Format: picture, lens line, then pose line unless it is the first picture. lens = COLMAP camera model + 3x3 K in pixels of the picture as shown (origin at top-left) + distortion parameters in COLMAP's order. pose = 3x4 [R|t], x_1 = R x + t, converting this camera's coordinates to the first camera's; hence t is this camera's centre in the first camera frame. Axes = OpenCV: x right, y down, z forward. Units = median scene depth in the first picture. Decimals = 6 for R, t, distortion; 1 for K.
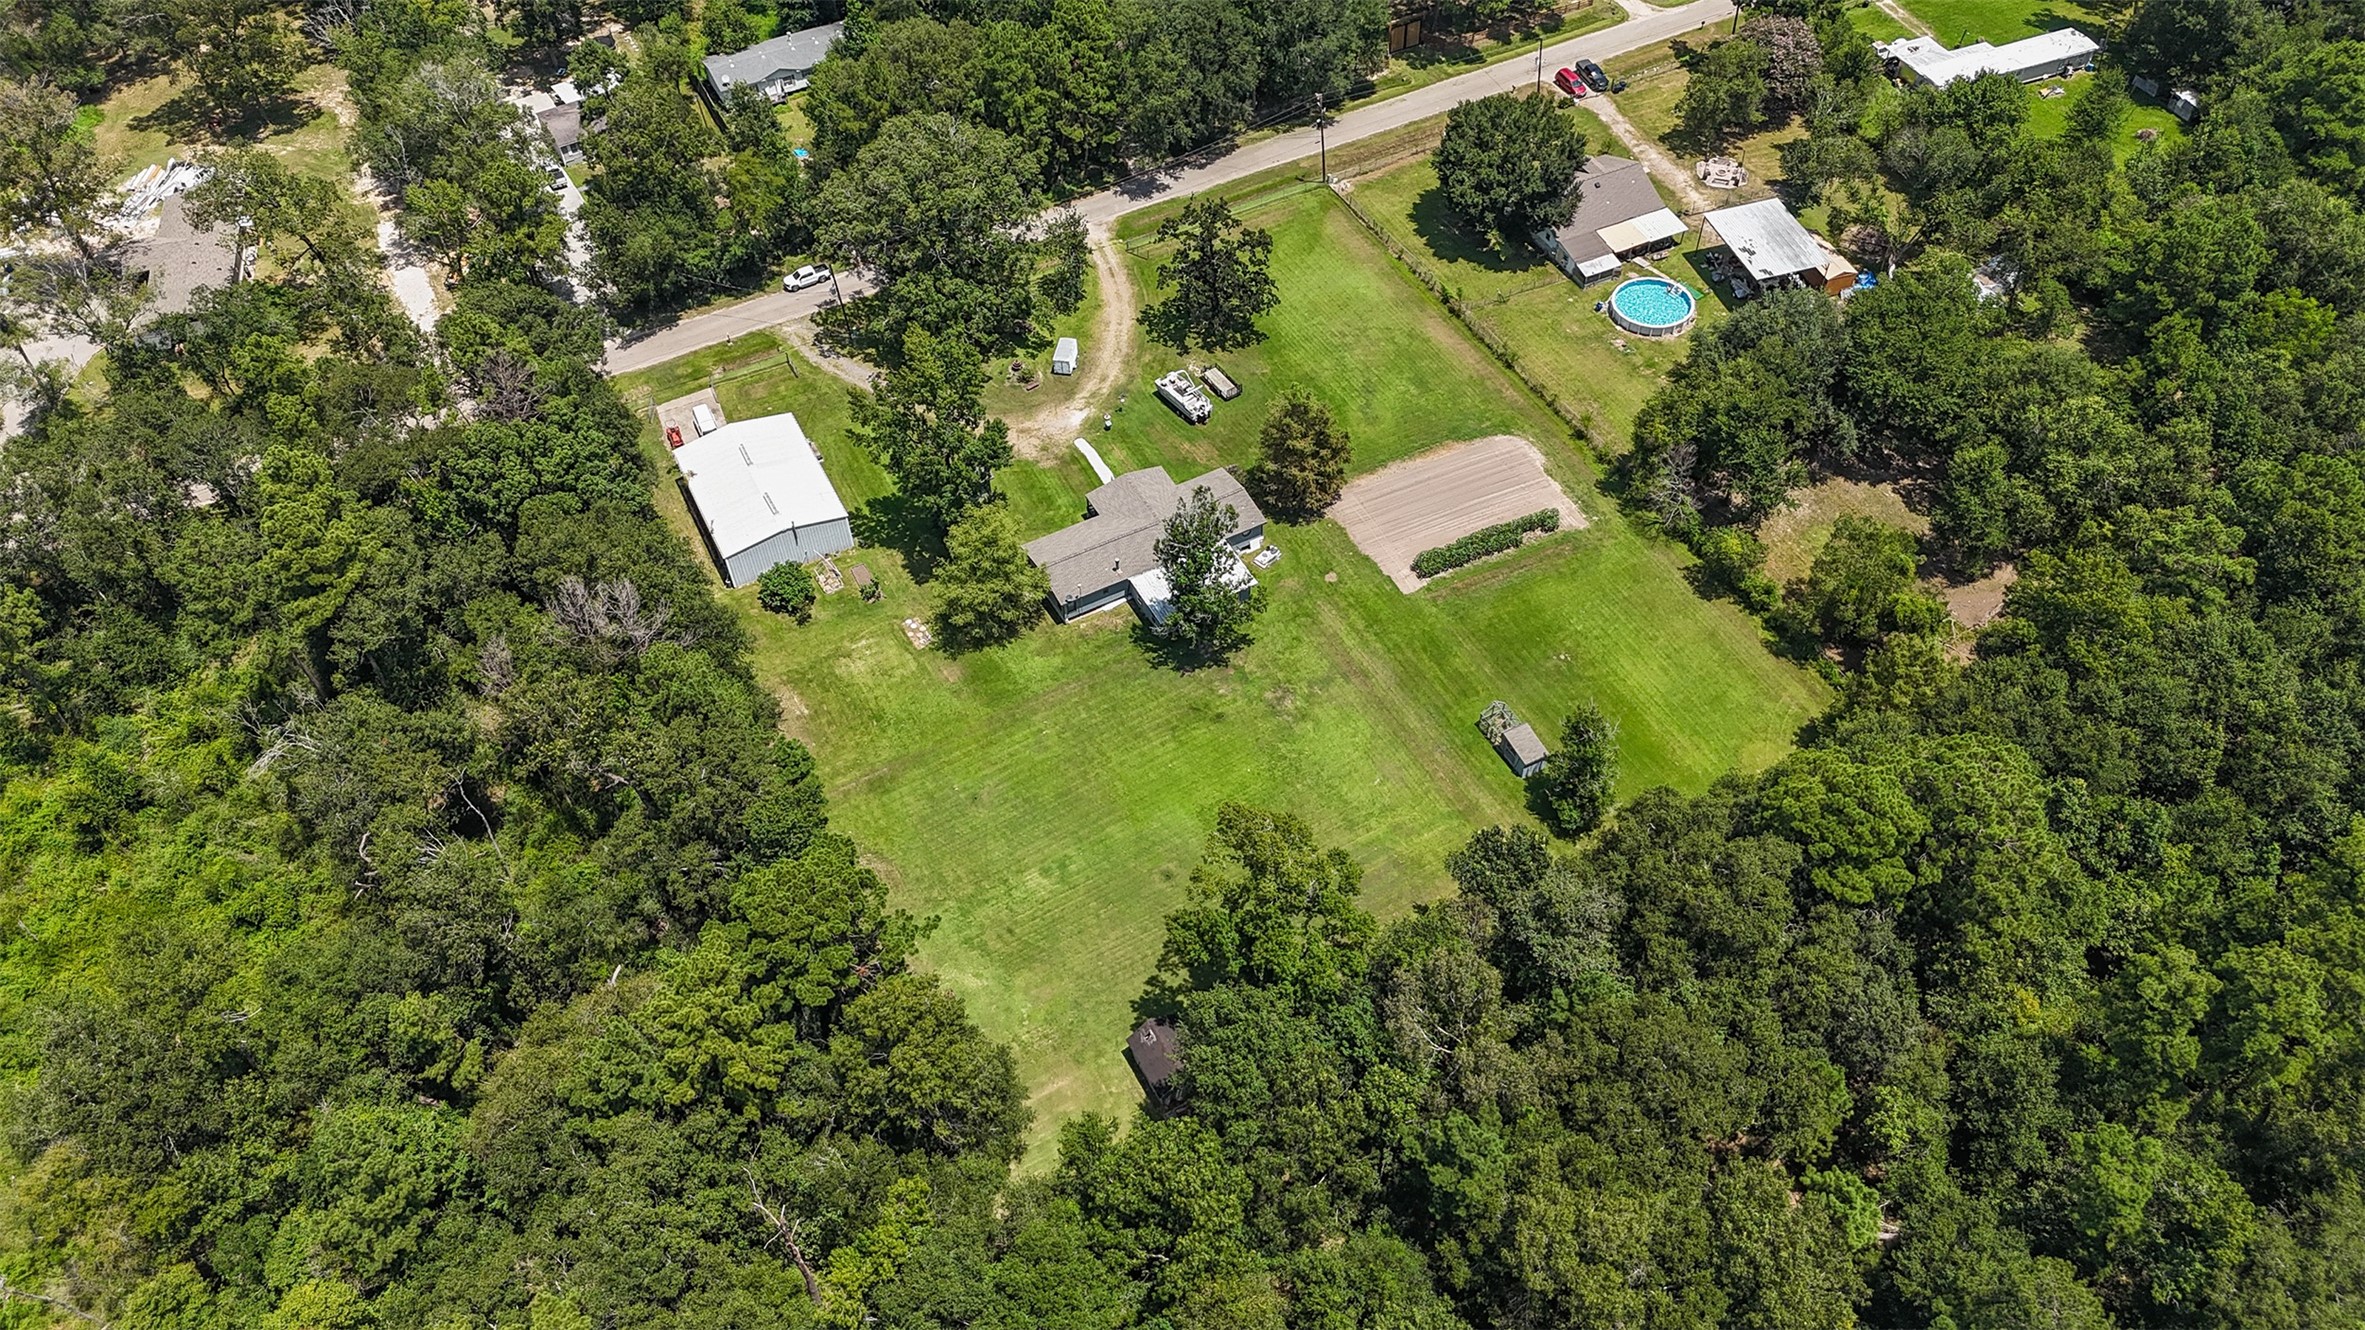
lens RADIAL K [[1782.0, 0, 1181.9], [0, 1782.0, 624.4], [0, 0, 1]] dist [0.023357, -0.009686]
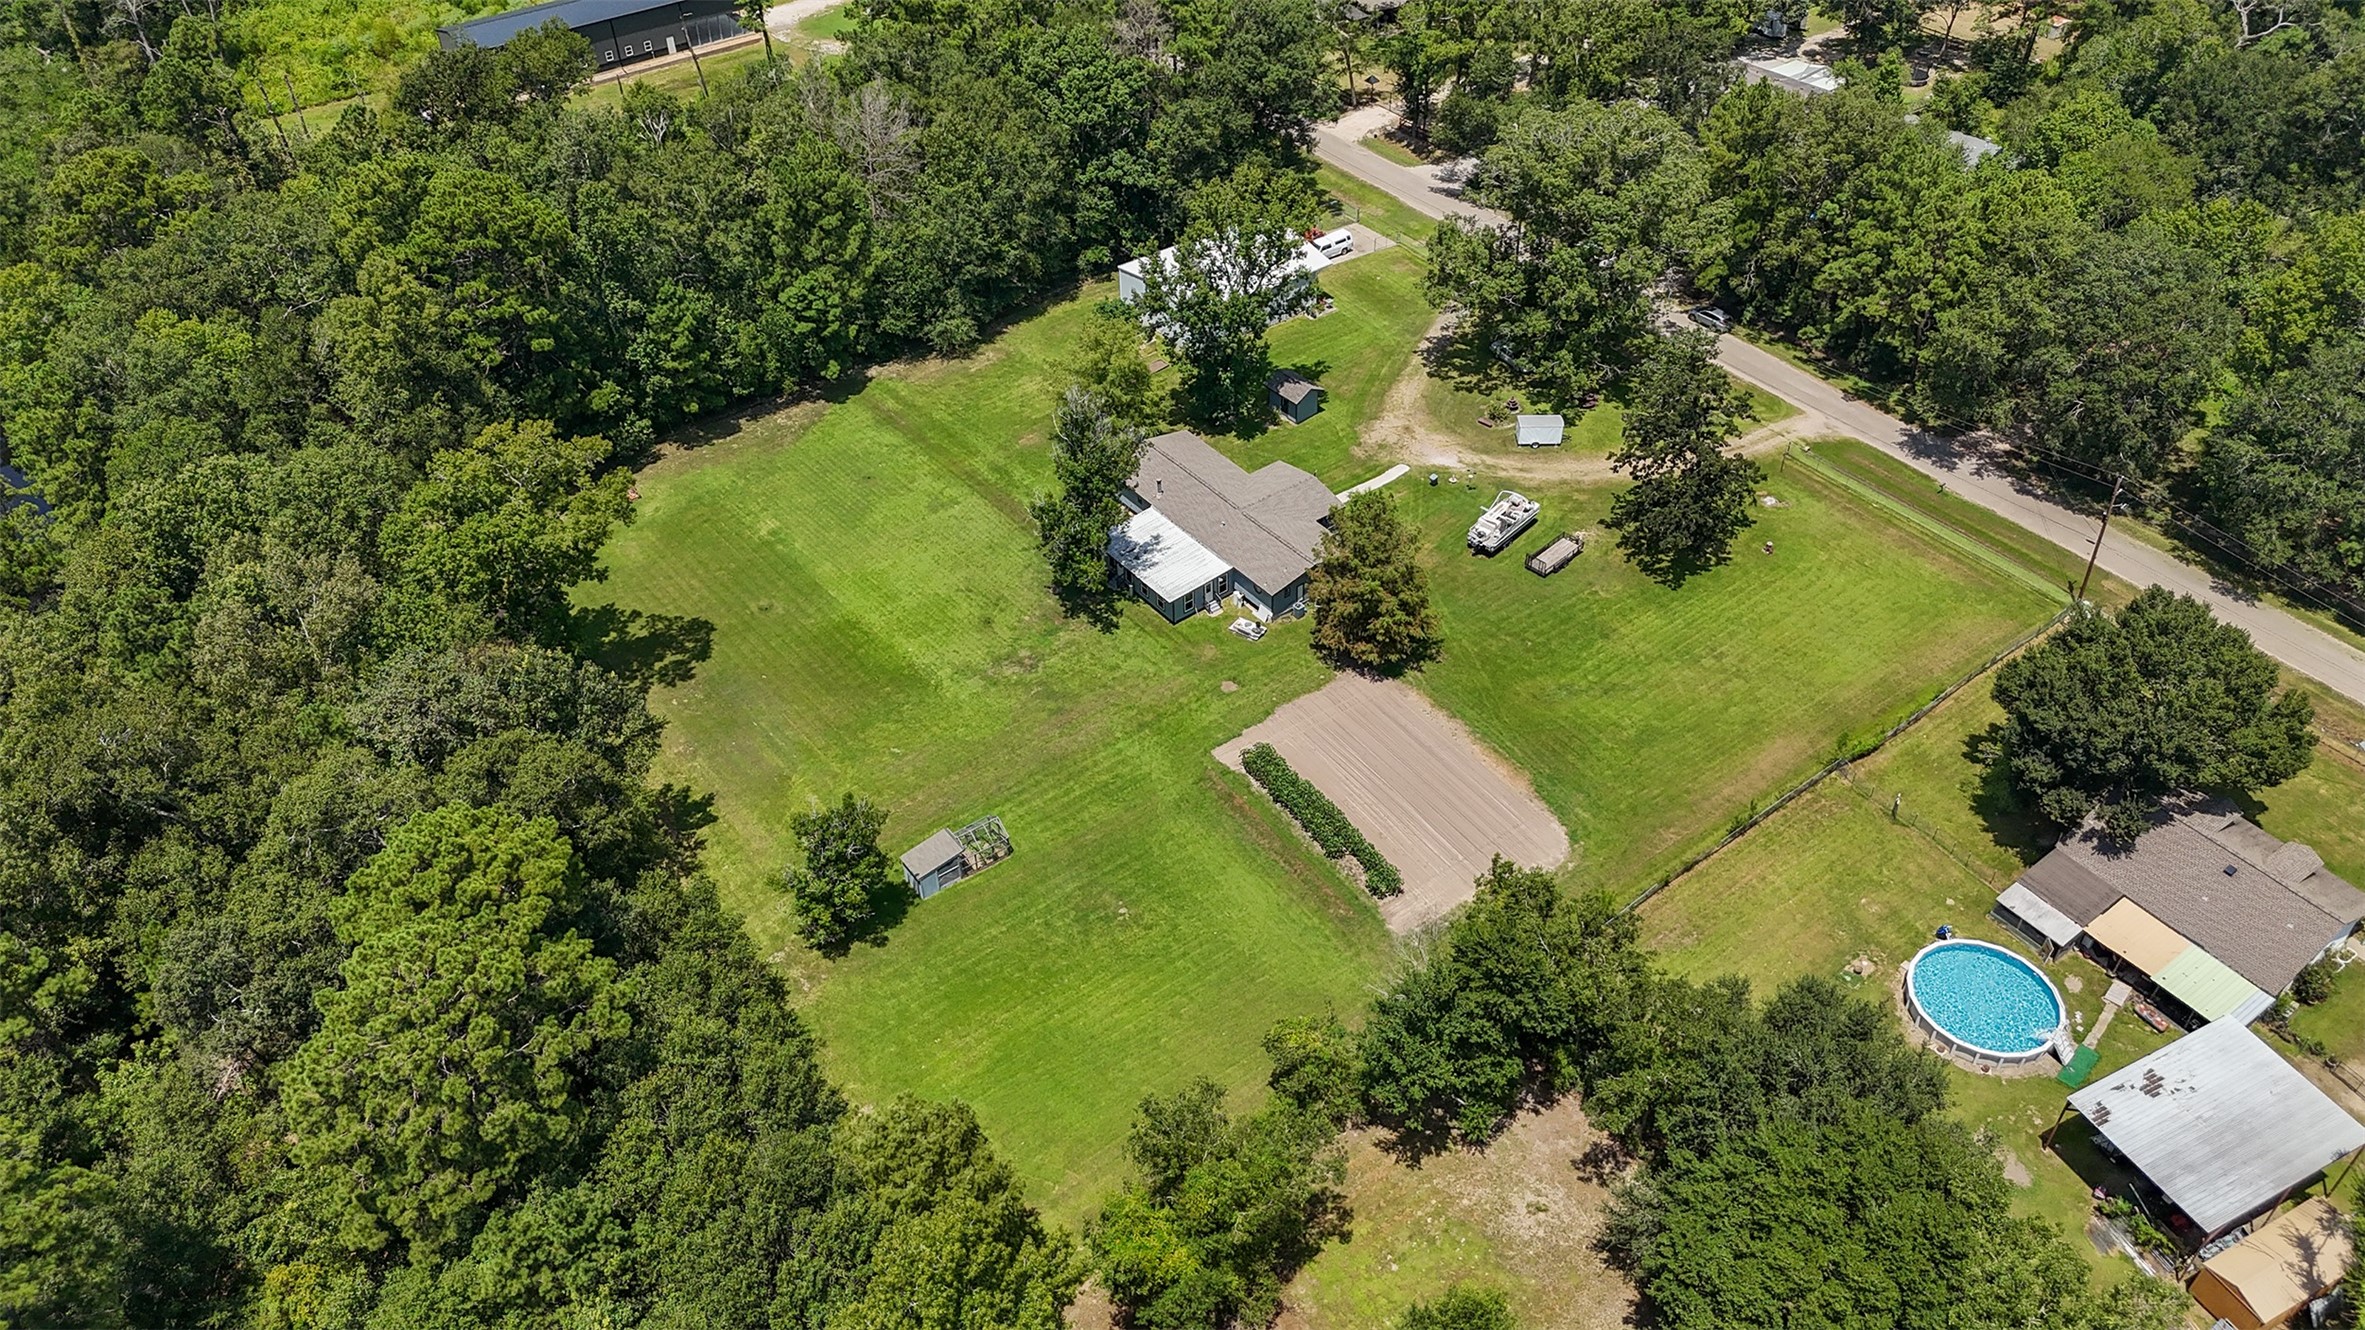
lens RADIAL K [[1782.0, 0, 1181.9], [0, 1782.0, 624.4], [0, 0, 1]] dist [0.023357, -0.009686]
pose [[0.158086, 0.646053, -0.746742, 0.571754], [-0.719731, 0.593140, 0.360795, -0.273822], [0.676015, 0.480417, 0.558752, 0.479414]]
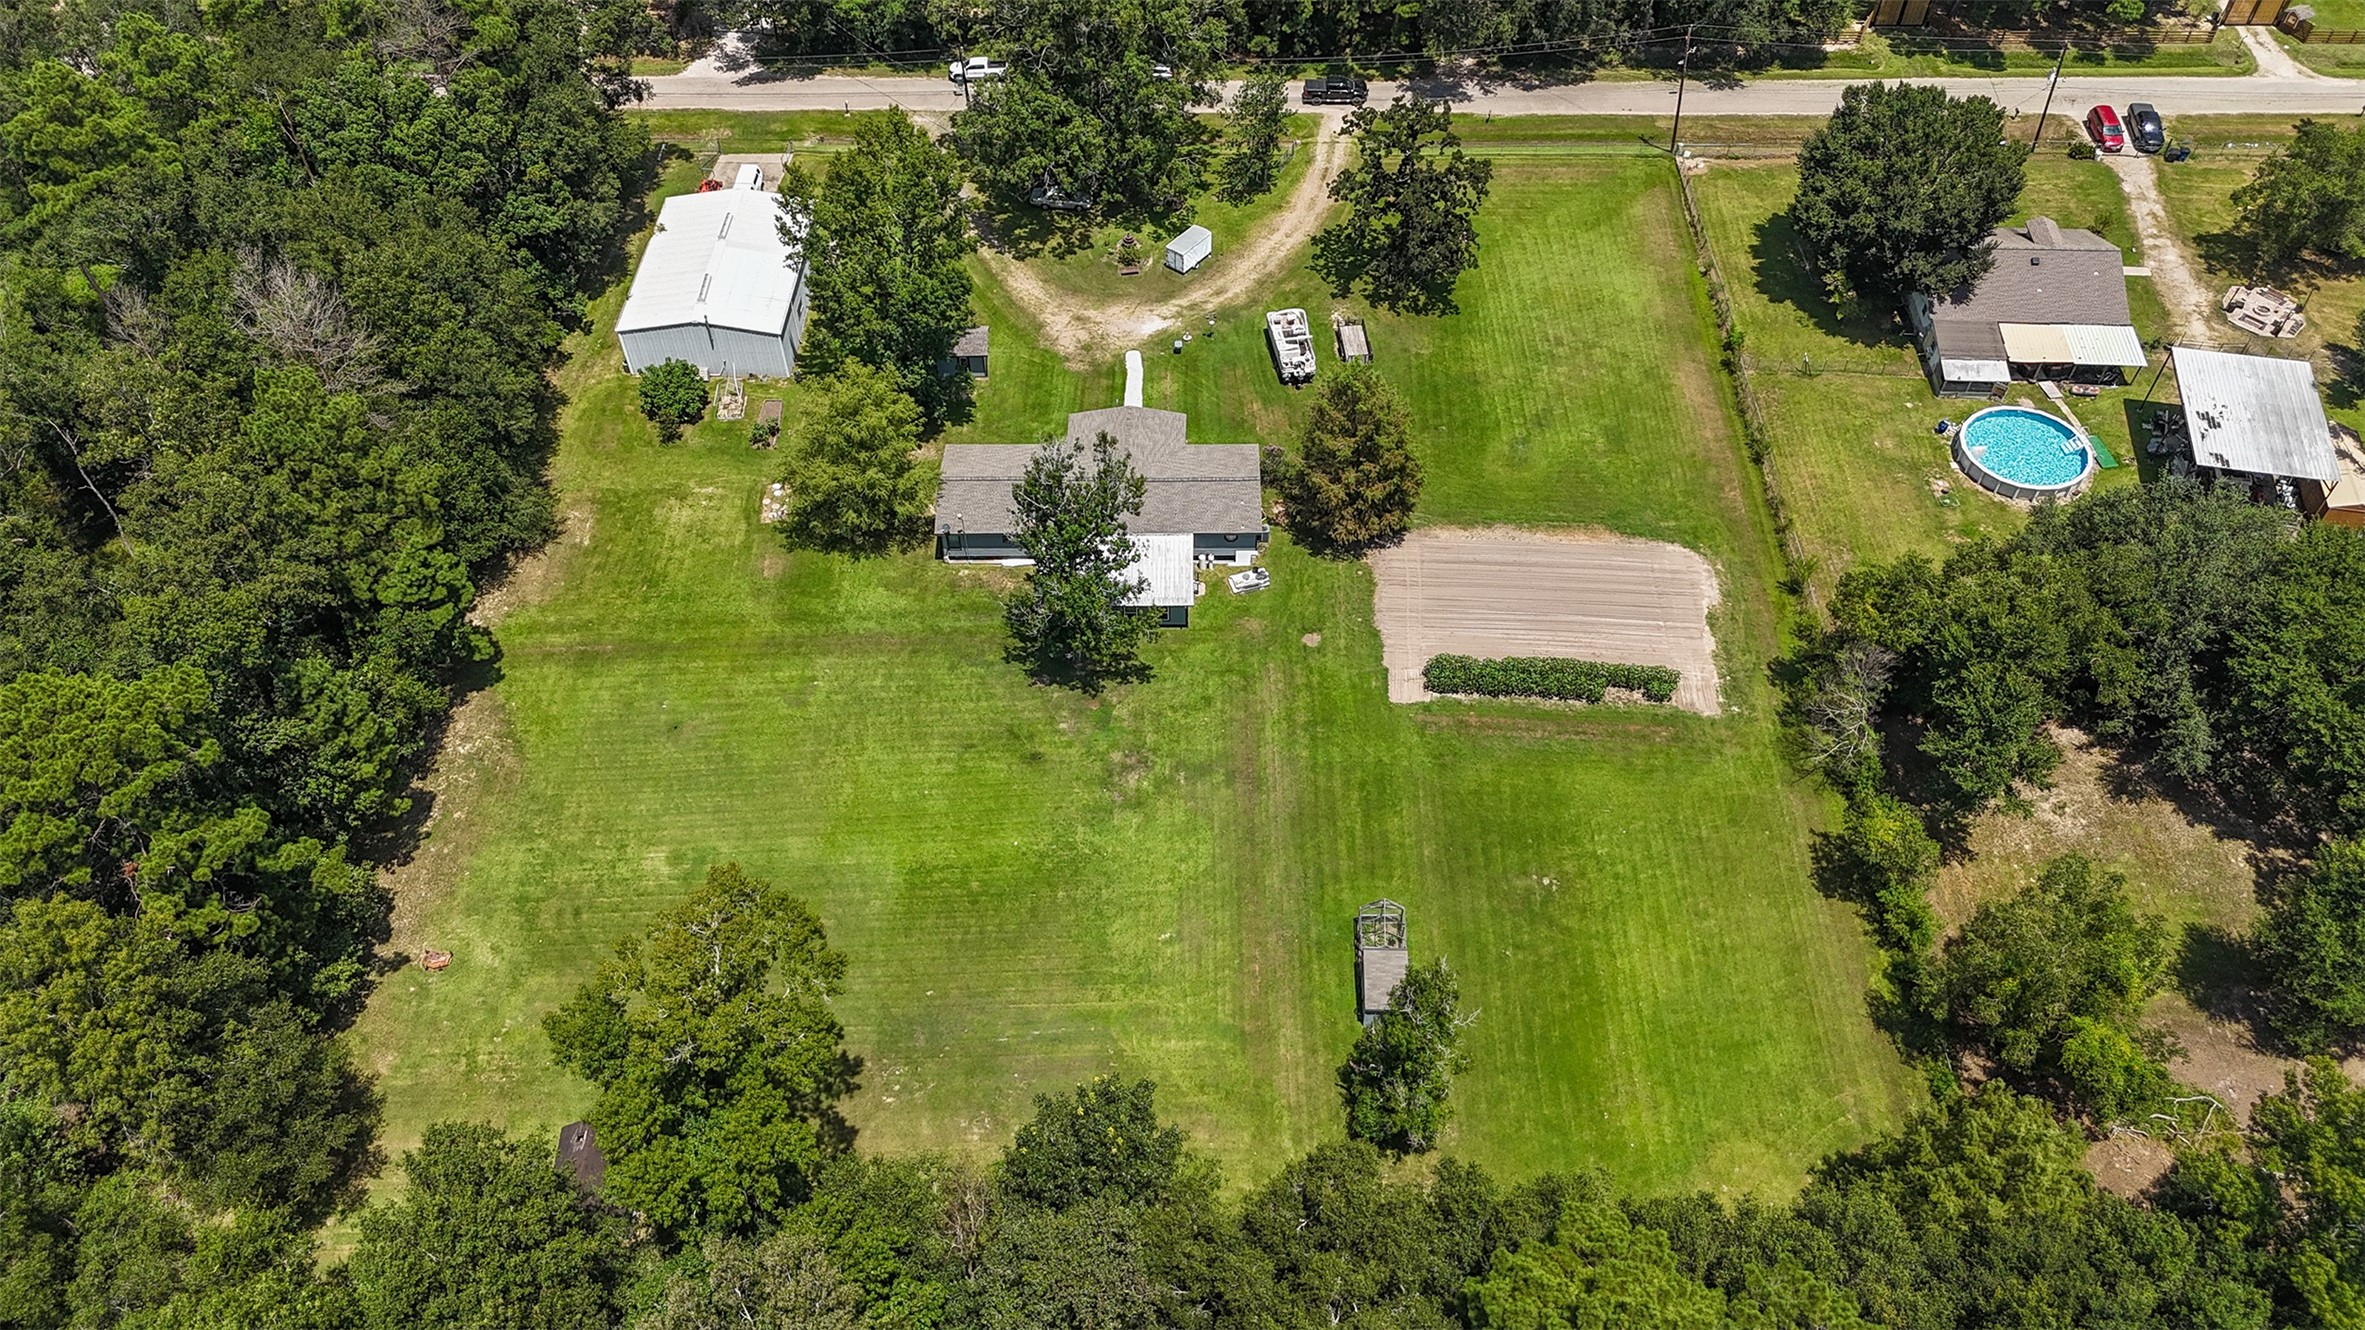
lens RADIAL K [[1782.0, 0, 1181.9], [0, 1782.0, 624.4], [0, 0, 1]] dist [0.023357, -0.009686]
pose [[0.877040, 0.366973, -0.310053, 0.223768], [-0.363253, 0.928911, 0.071916, -0.056266], [0.314403, 0.049555, 0.947995, 0.292288]]
